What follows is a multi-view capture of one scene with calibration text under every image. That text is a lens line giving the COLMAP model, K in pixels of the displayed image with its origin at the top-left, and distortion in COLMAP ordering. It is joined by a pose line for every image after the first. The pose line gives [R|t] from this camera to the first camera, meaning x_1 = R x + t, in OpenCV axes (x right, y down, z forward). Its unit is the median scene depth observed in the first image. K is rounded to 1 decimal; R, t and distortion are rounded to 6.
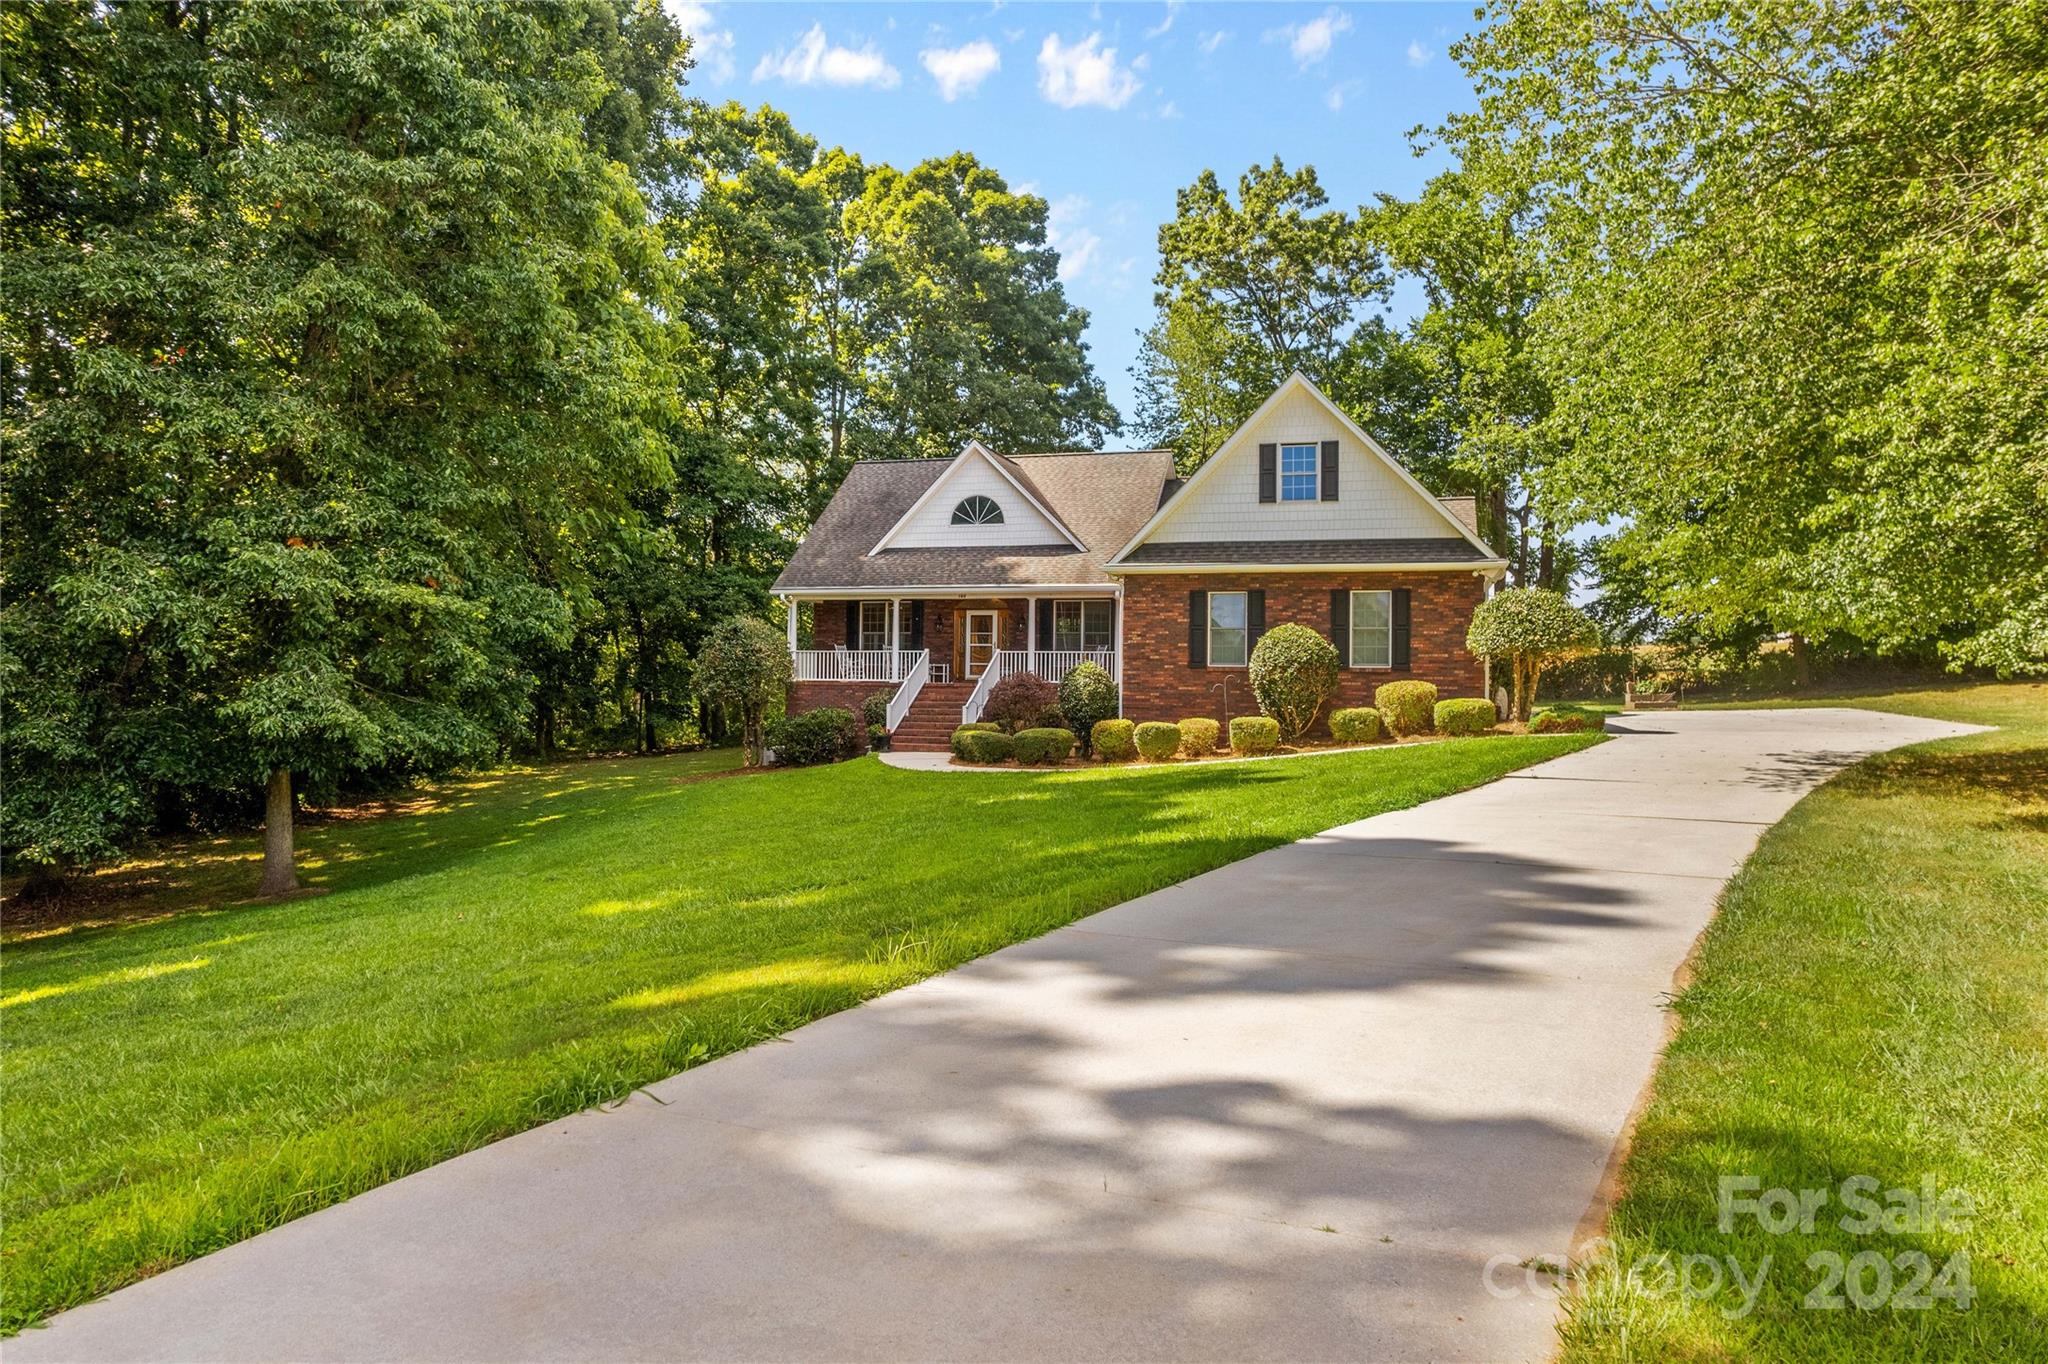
lens RADIAL K [[1330.6, 0, 1024.9], [0, 1330.6, 697.1], [0, 0, 1]] dist [-0.063952, 0.000362]
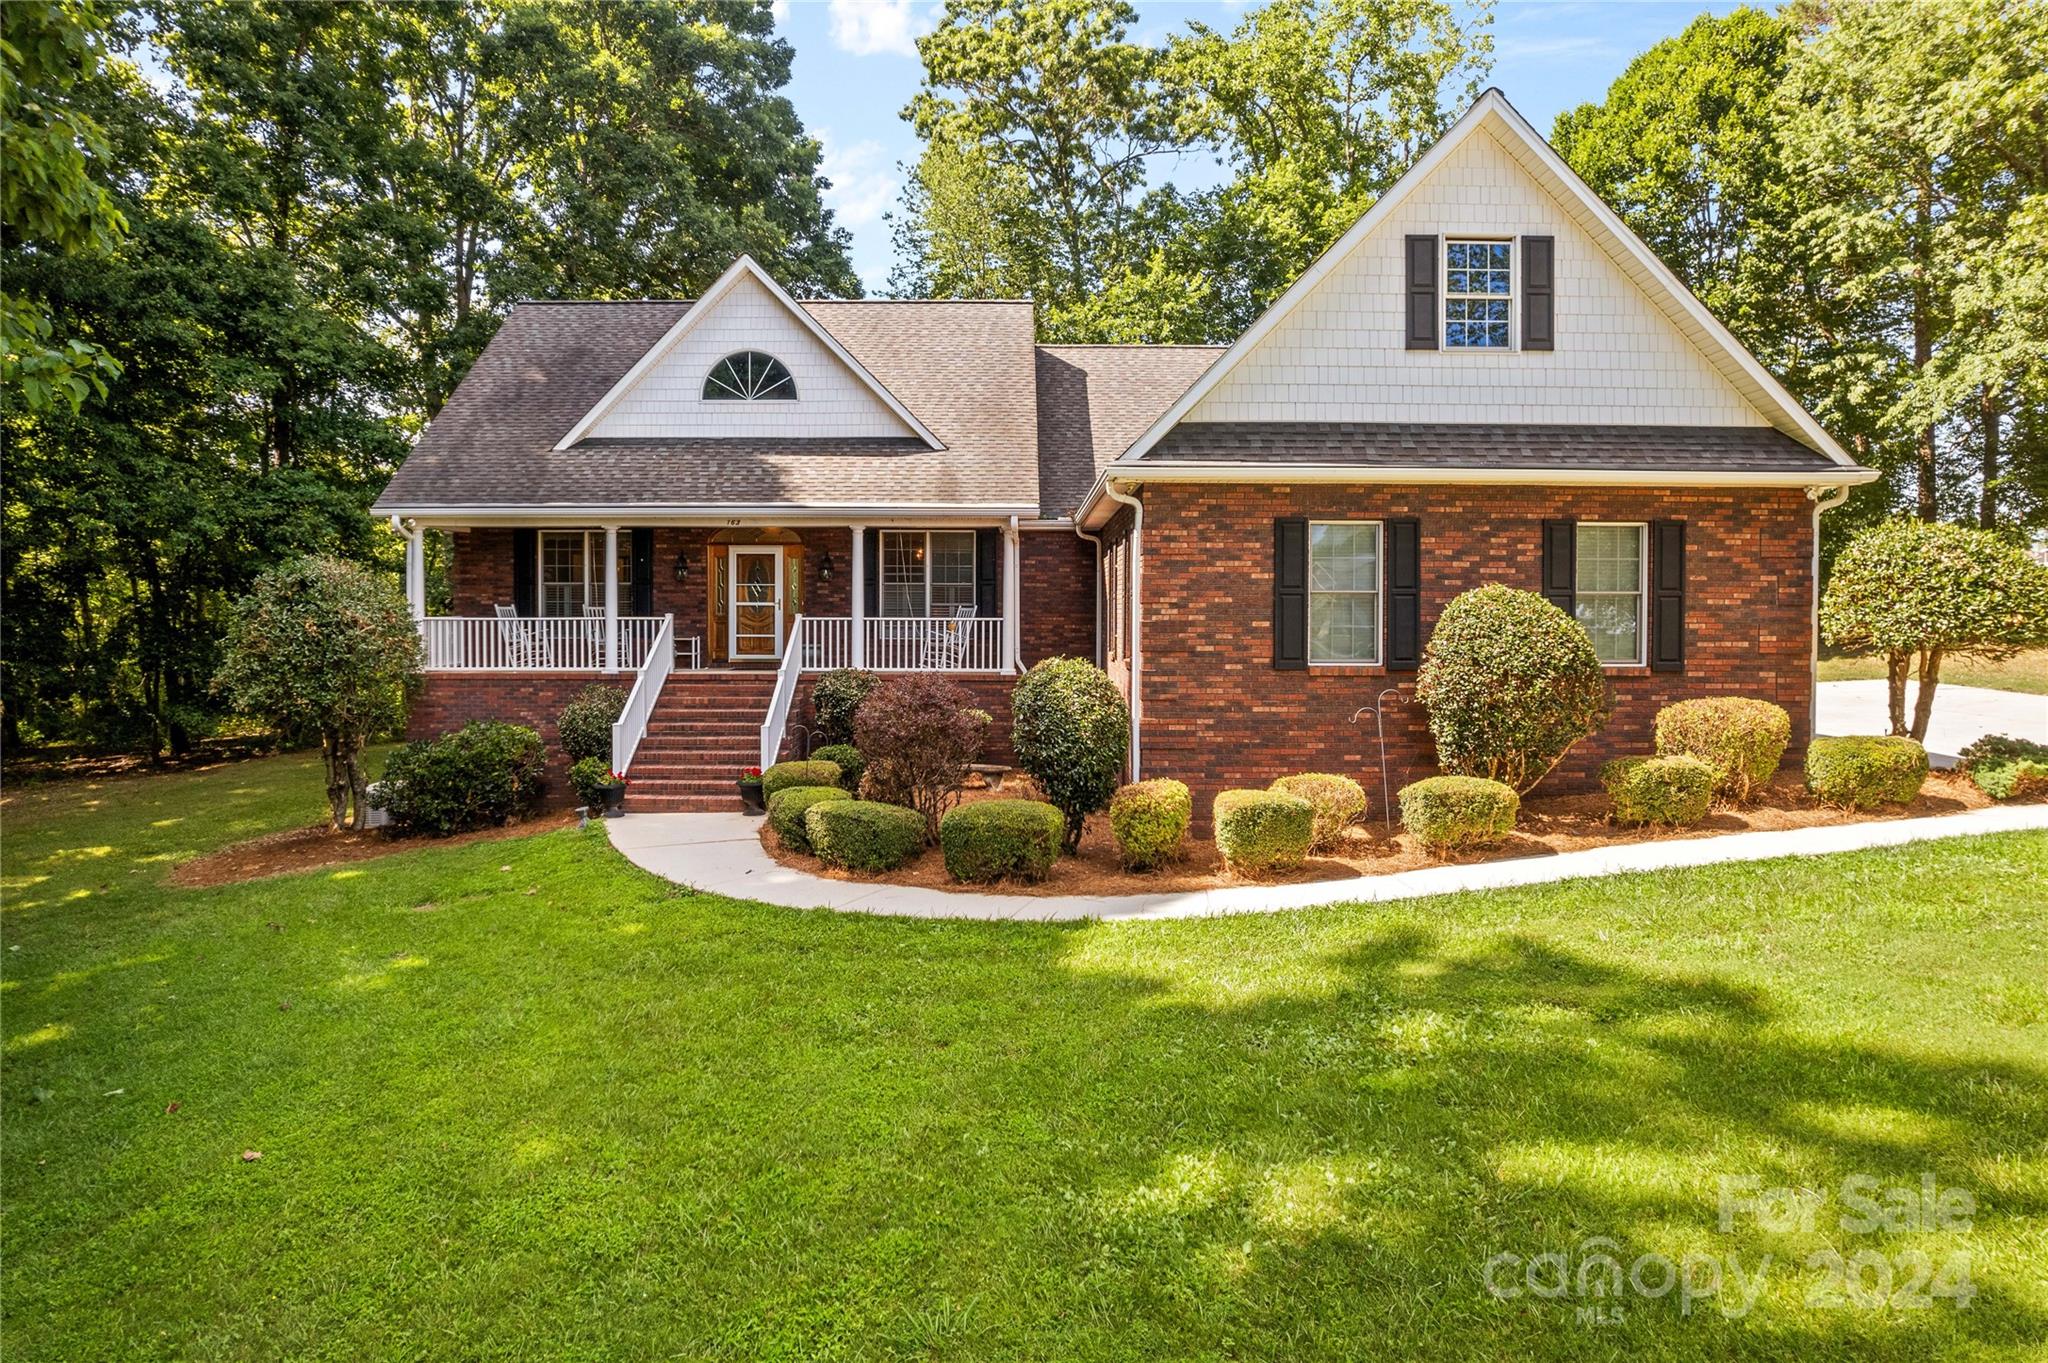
lens RADIAL K [[1300.0, 0, 1025.3], [0, 1300.0, 664.5], [0, 0, 1]] dist [-0.059147, -0.000113]
pose [[0.960585, -0.020334, 0.277243, -0.079749], [0.010669, 0.999283, 0.036328, -0.032335], [-0.277783, -0.031939, 0.960113, 0.412229]]
